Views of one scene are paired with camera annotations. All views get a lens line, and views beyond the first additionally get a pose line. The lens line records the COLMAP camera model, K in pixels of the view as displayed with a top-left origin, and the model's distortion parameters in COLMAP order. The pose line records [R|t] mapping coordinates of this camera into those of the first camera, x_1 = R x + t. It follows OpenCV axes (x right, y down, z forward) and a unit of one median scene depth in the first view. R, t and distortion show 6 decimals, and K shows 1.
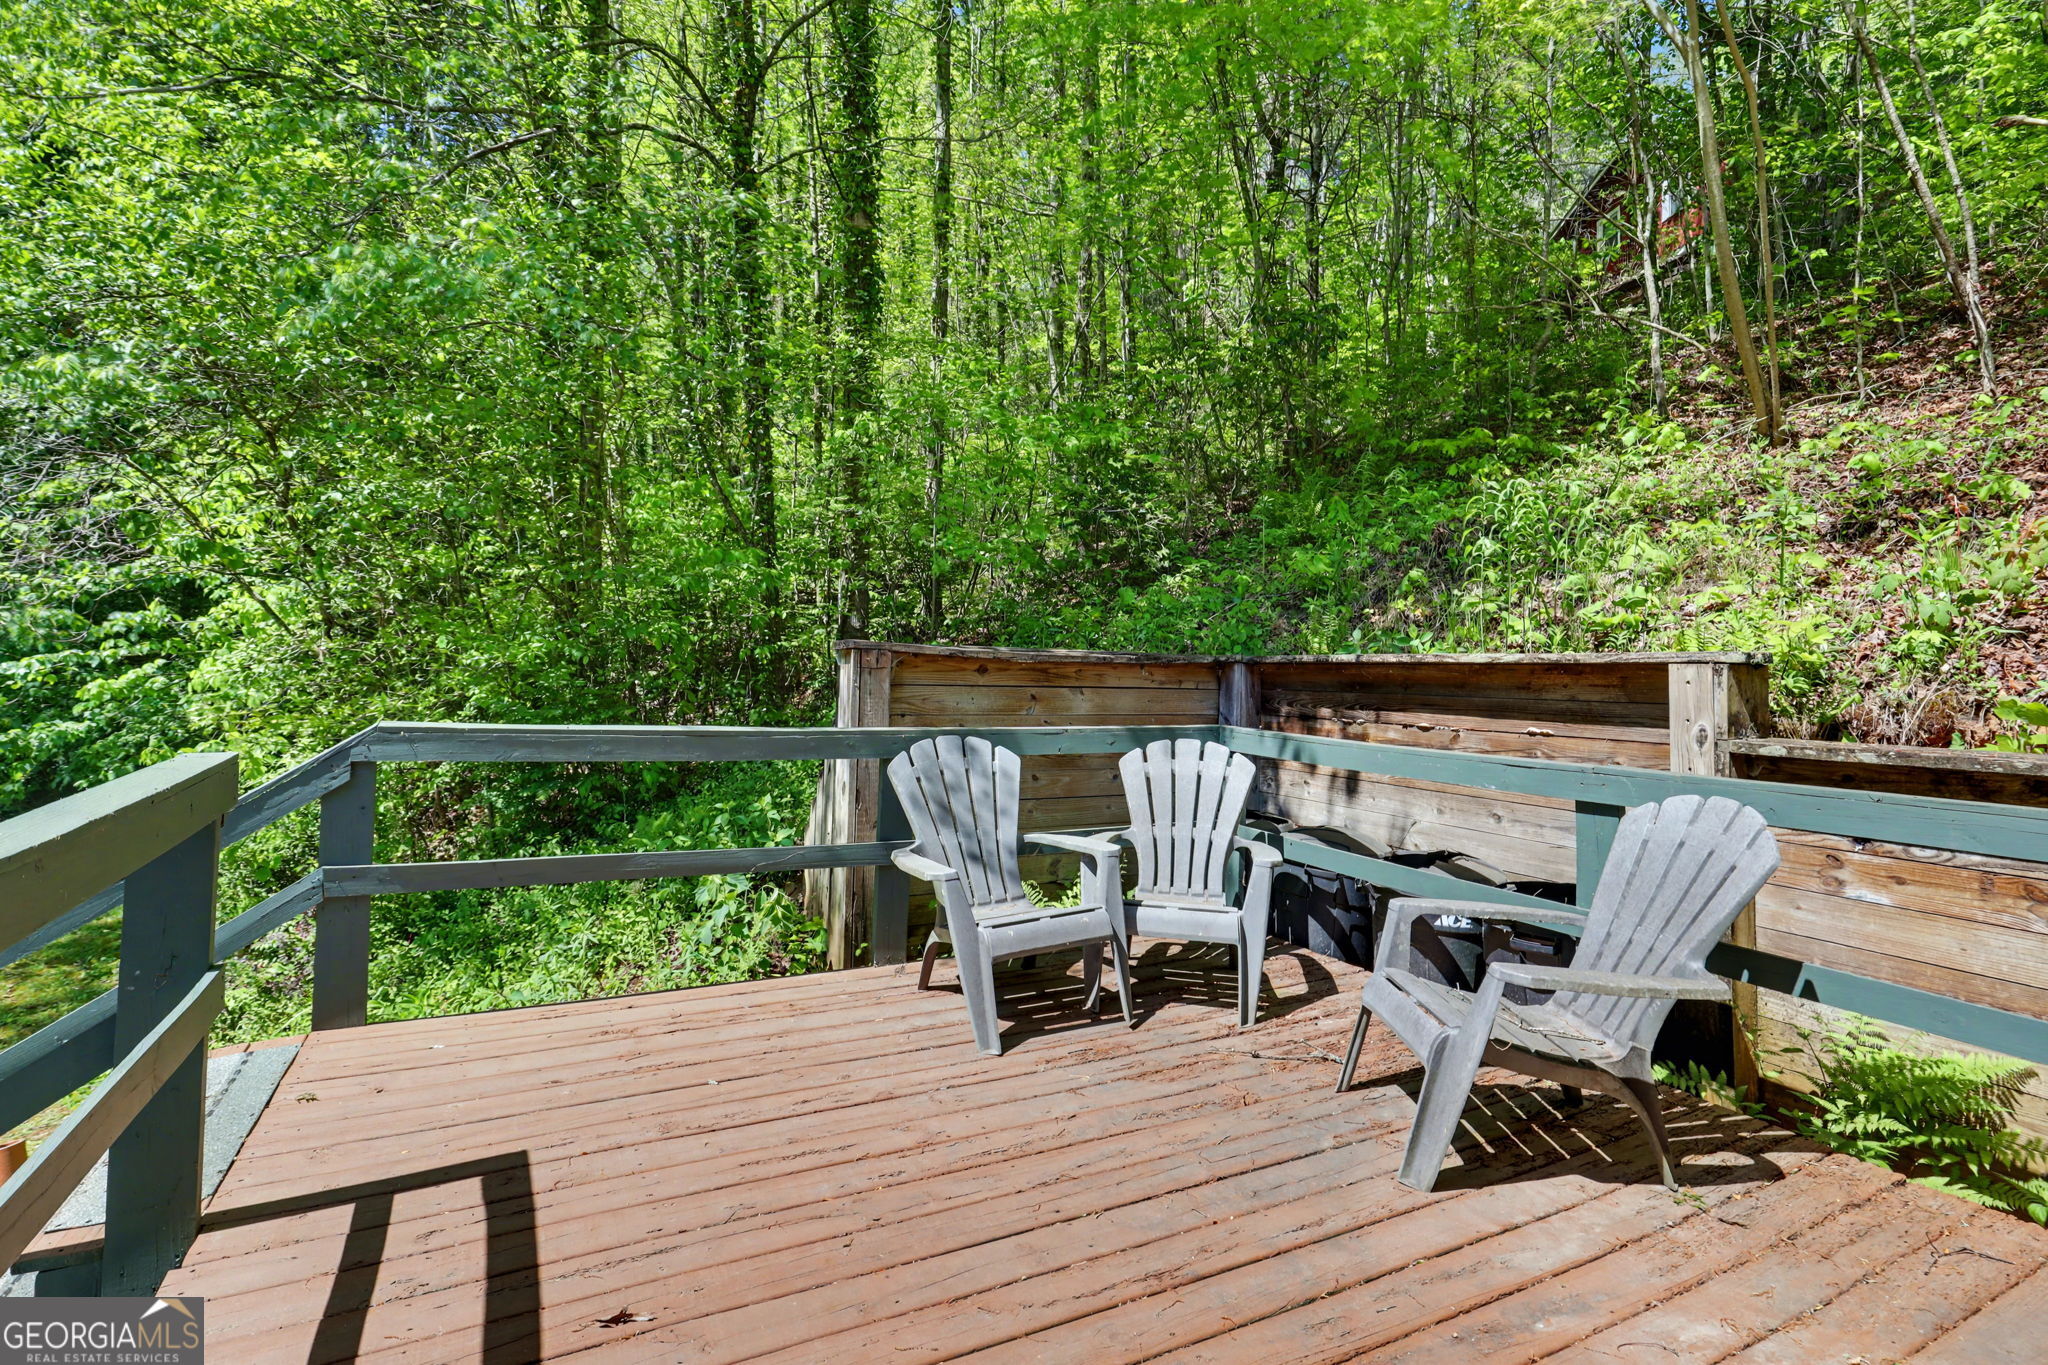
lens RADIAL K [[940.0, 0, 1011.1], [0, 940.0, 676.0], [0, 0, 1]] dist [0.001516, -0.000186]
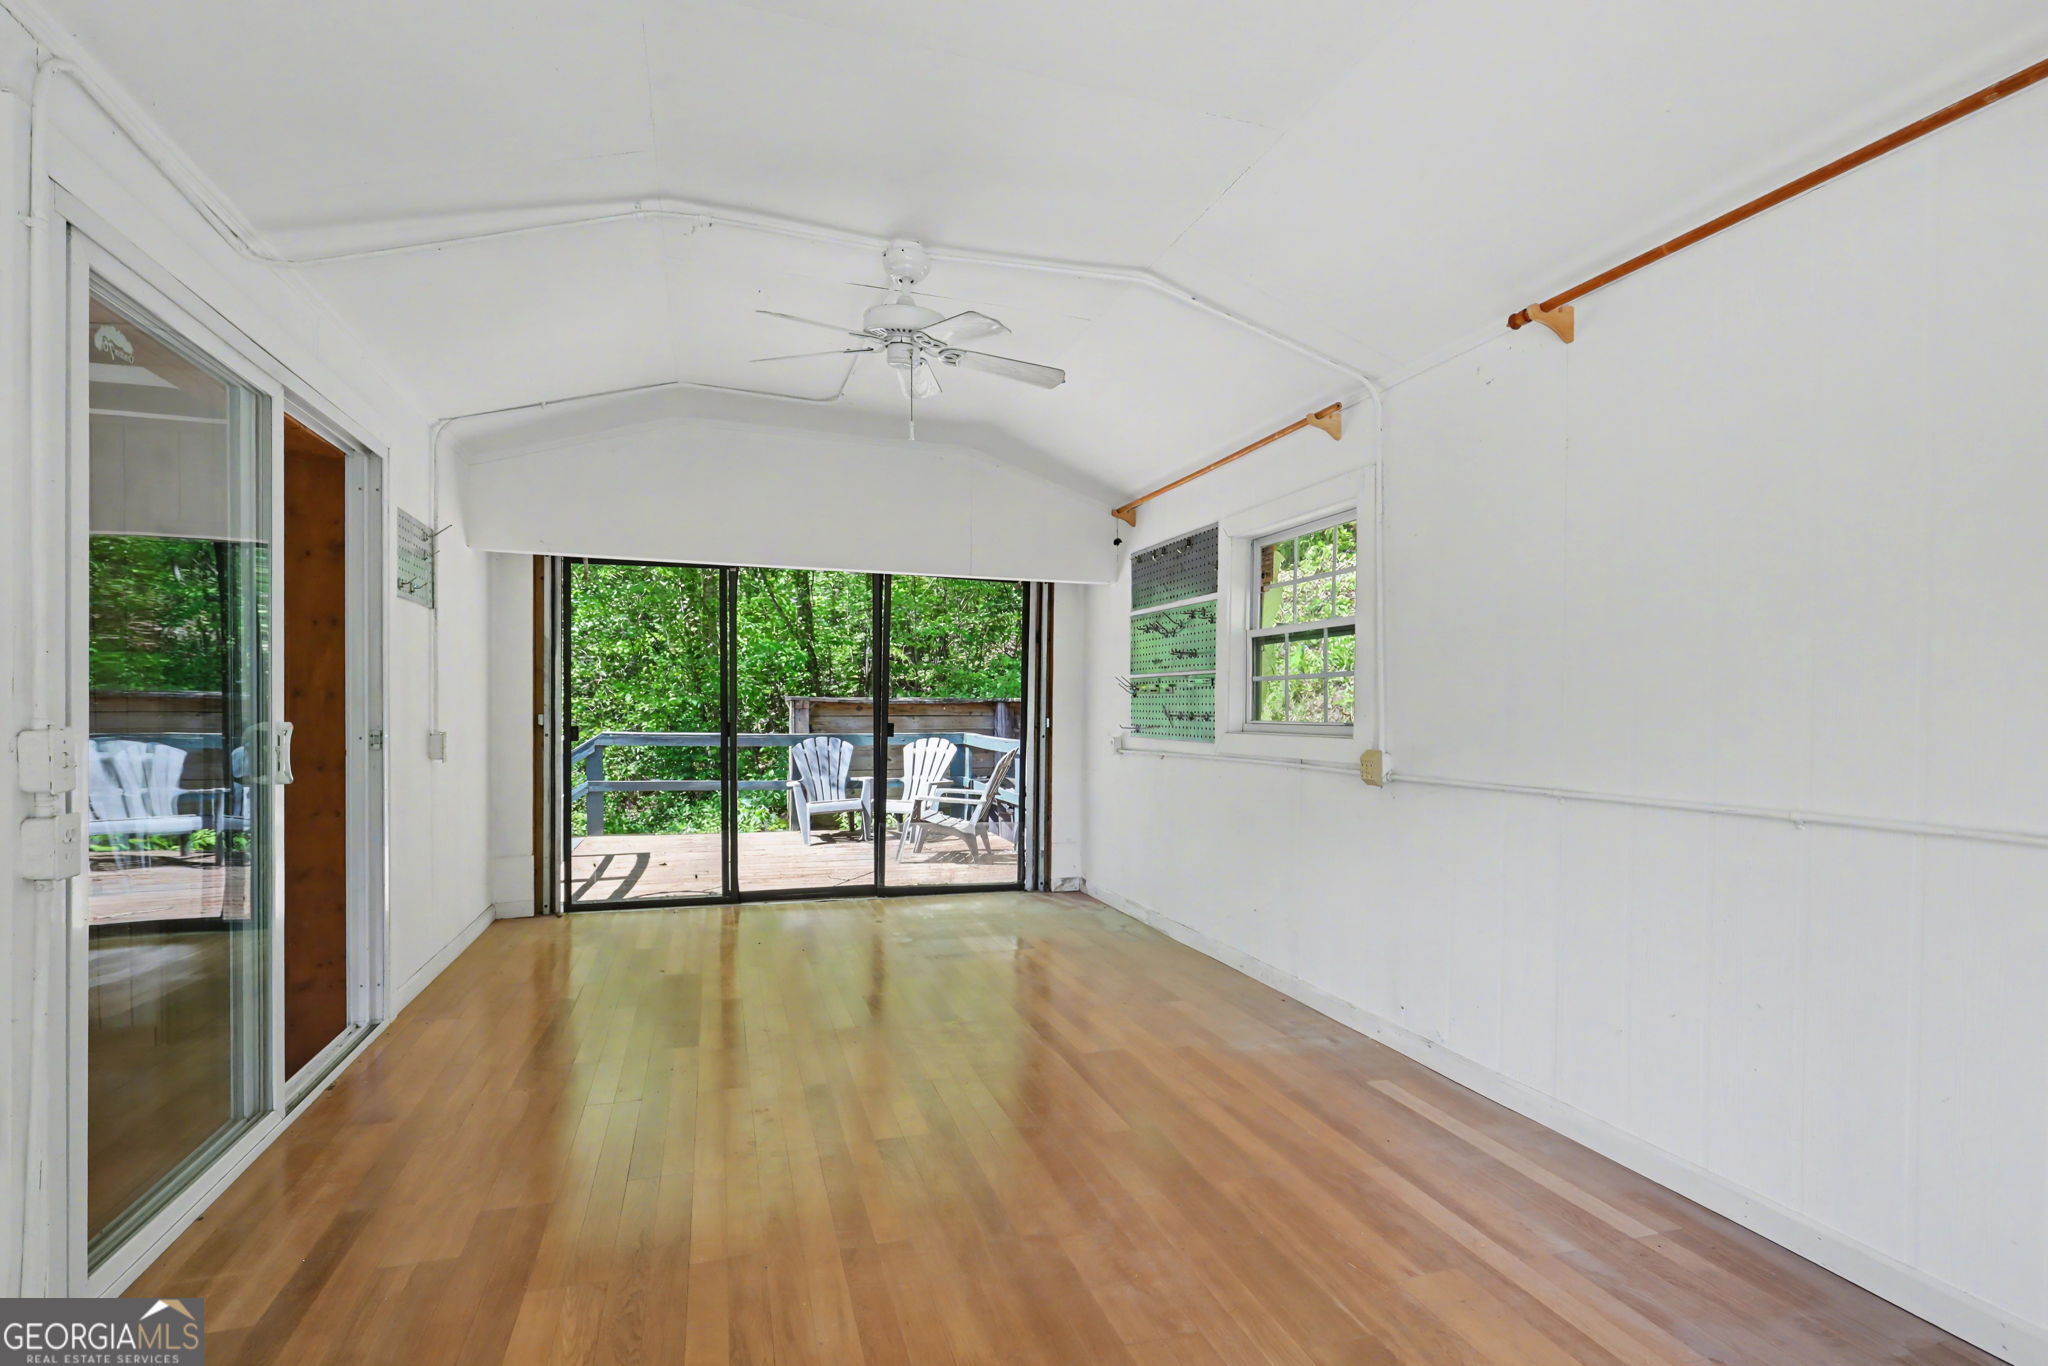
lens RADIAL K [[933.9, 0, 1021.6], [0, 933.9, 703.8], [0, 0, 1]] dist [0.000438, -0.000056]
pose [[0.988035, -0.023534, -0.152425, 0.578415], [0.022918, 0.999721, -0.005796, 0.003828], [0.152519, 0.002234, 0.988298, -0.911866]]
